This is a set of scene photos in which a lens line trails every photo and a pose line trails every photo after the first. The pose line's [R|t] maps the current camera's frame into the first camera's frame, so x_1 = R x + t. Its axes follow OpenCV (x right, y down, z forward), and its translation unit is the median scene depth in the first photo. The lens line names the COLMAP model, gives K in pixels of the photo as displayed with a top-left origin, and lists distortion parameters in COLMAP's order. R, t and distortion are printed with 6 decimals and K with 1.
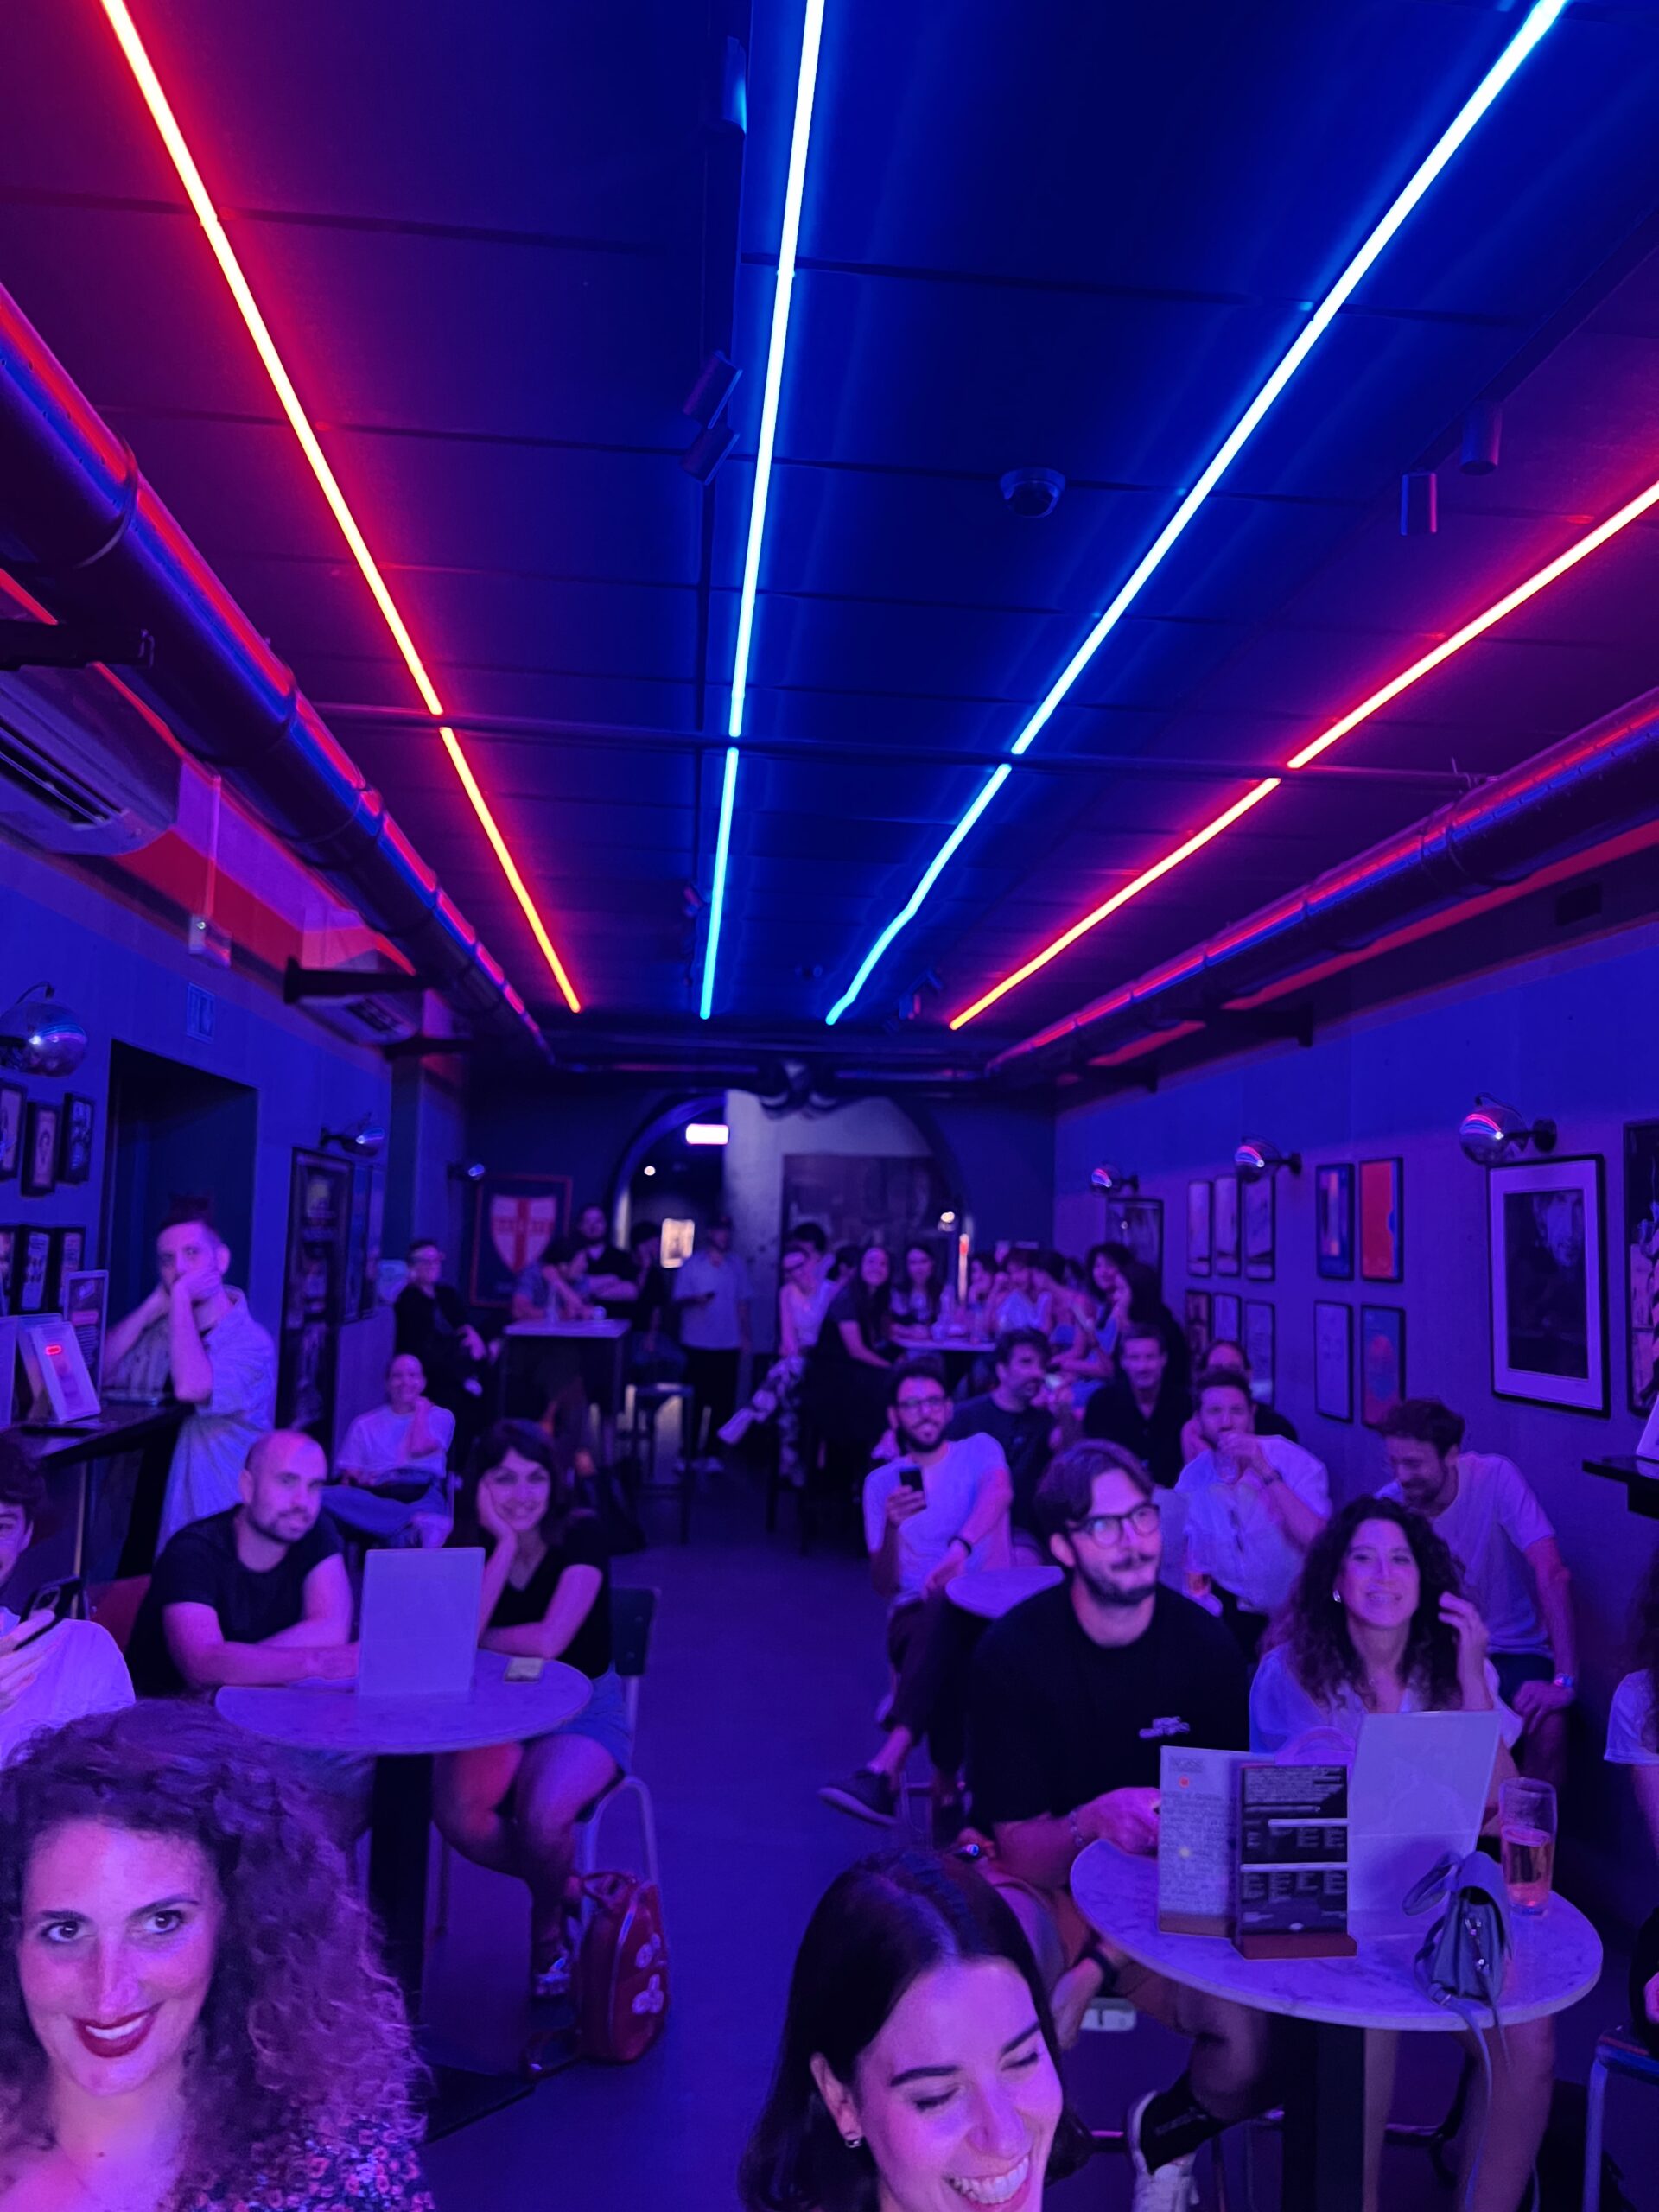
lens RADIAL K [[1676.6, 0, 803.0], [0, 1676.6, 1081.9], [0, 0, 1]] dist [-0.005289, -0.003707]
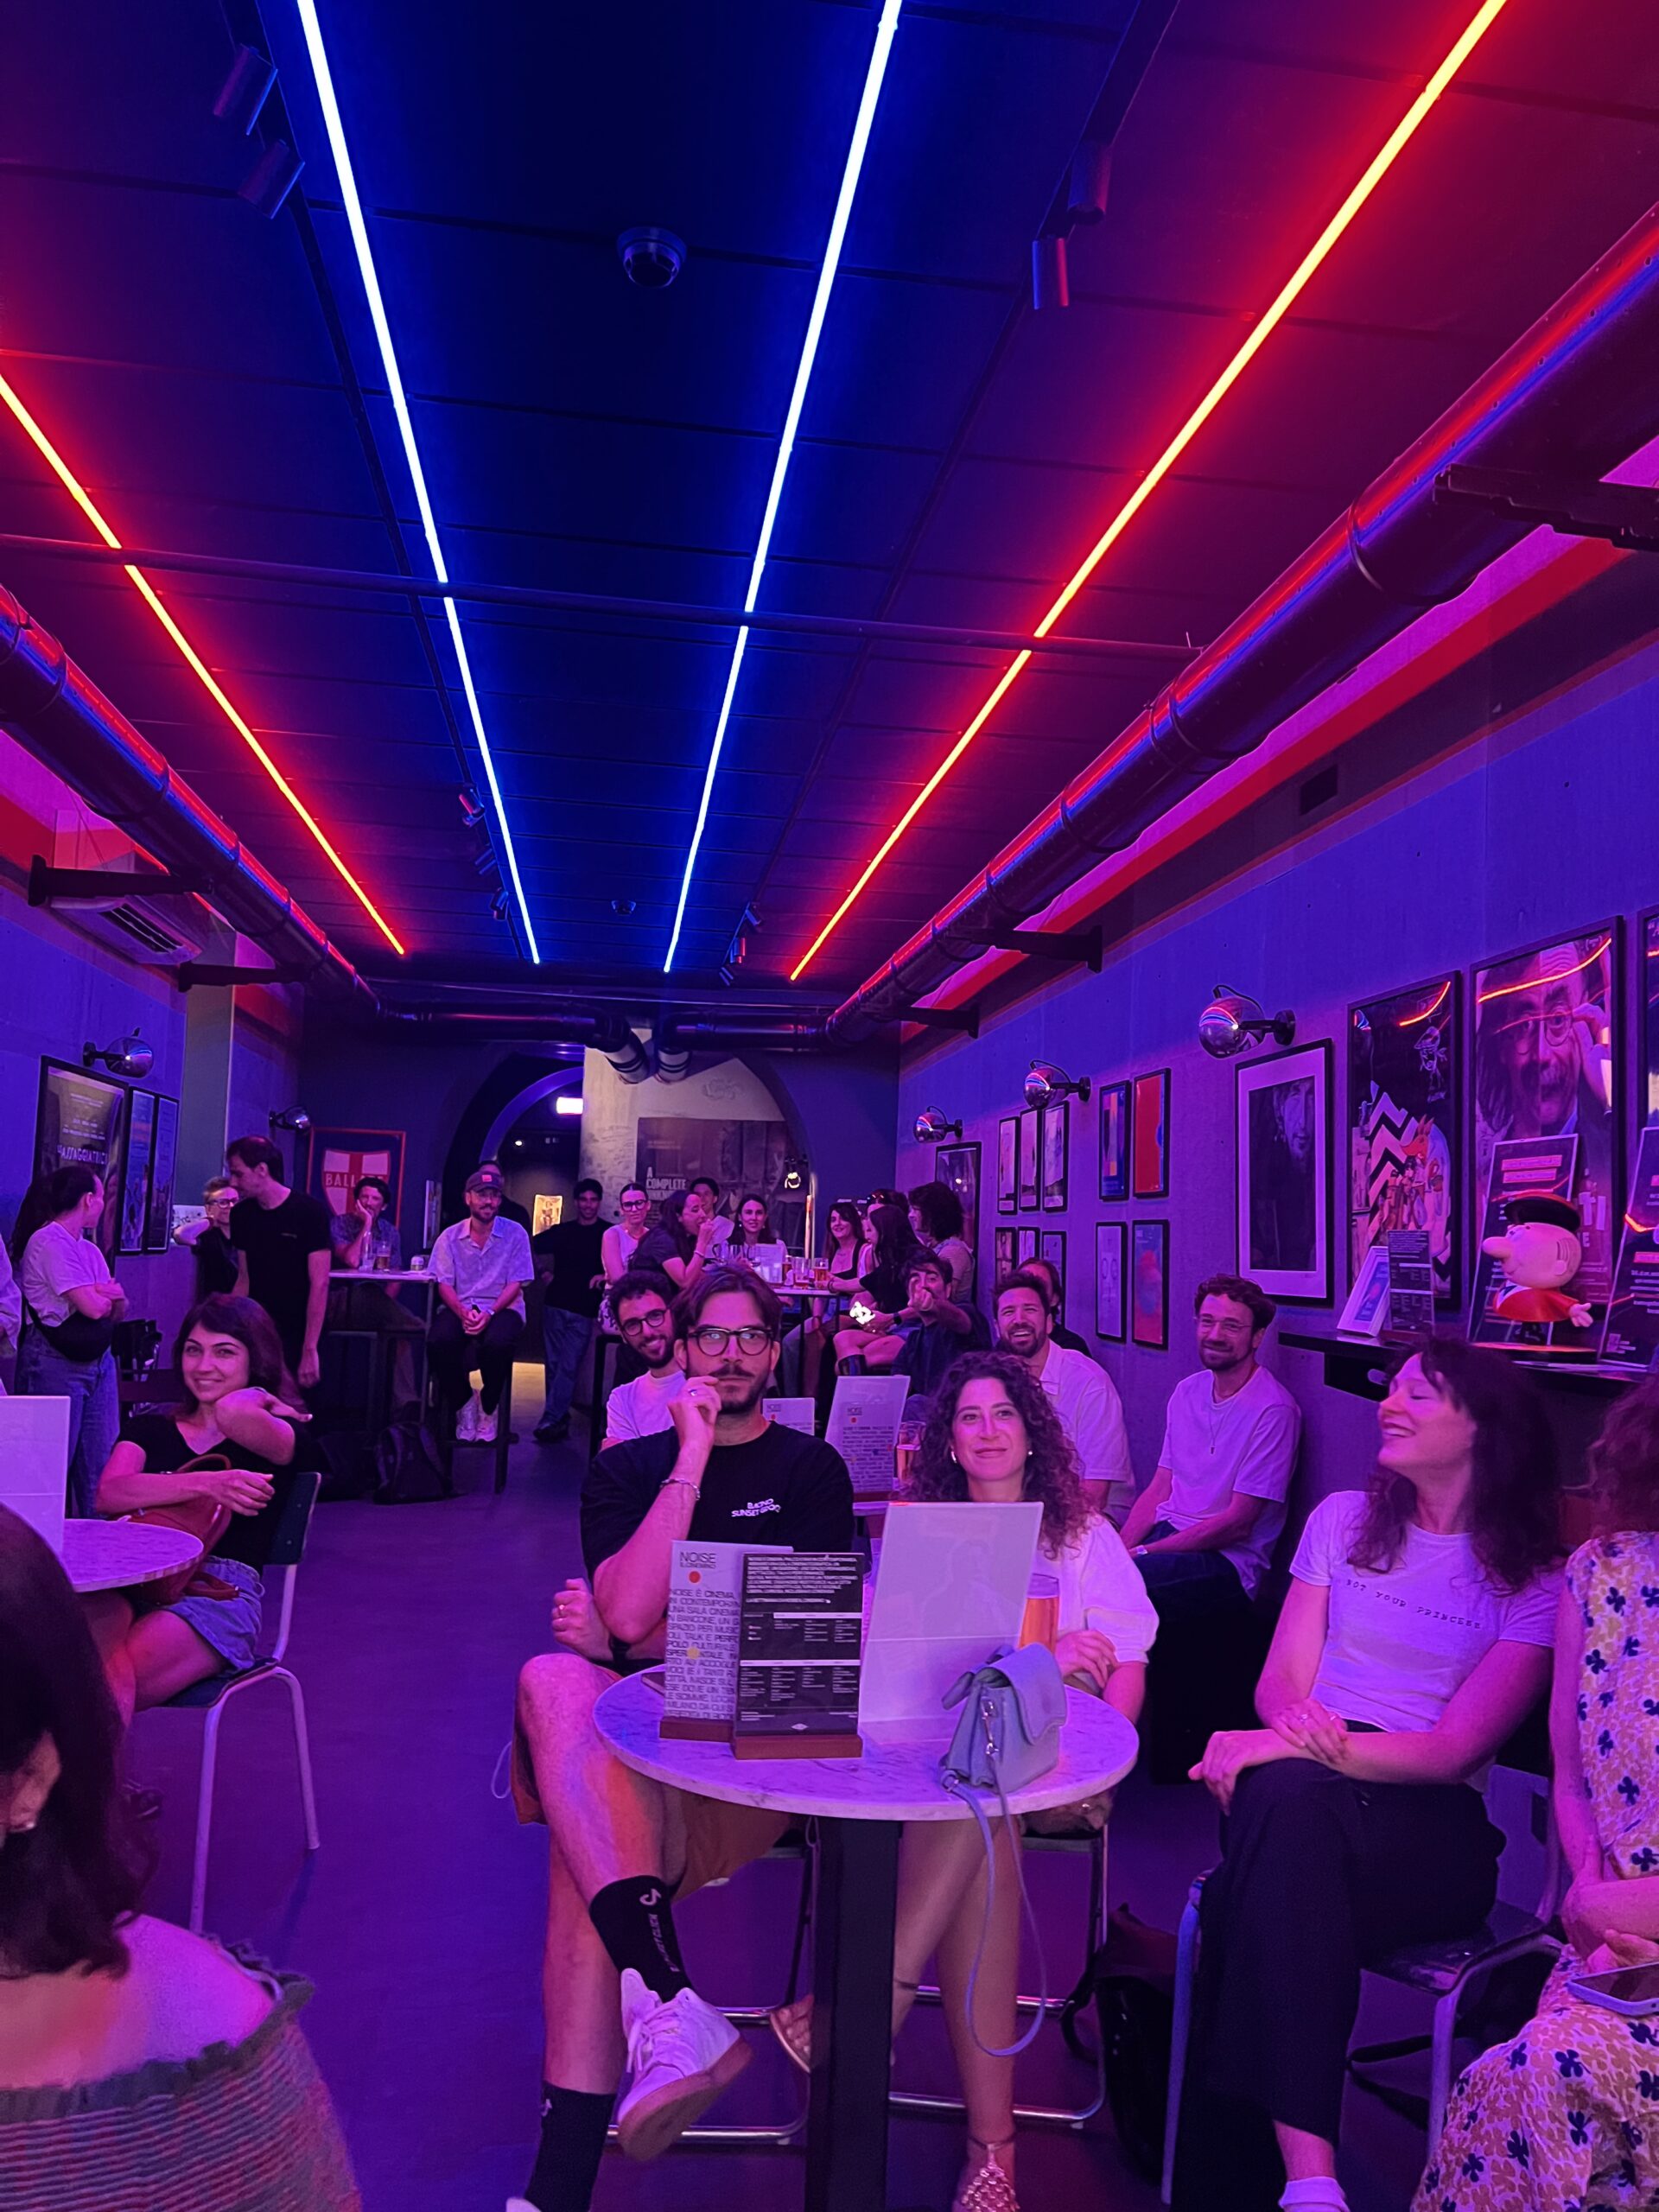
lens RADIAL K [[1657.7, 0, 829.5], [0, 1657.7, 1106.0], [0, 0, 1]] dist [0.007508, -0.004078]
pose [[0.998262, 0.010290, 0.058023, 0.114132], [-0.010784, 0.999908, 0.008209, 0.069307], [-0.057933, -0.008820, 0.998282, 0.039322]]
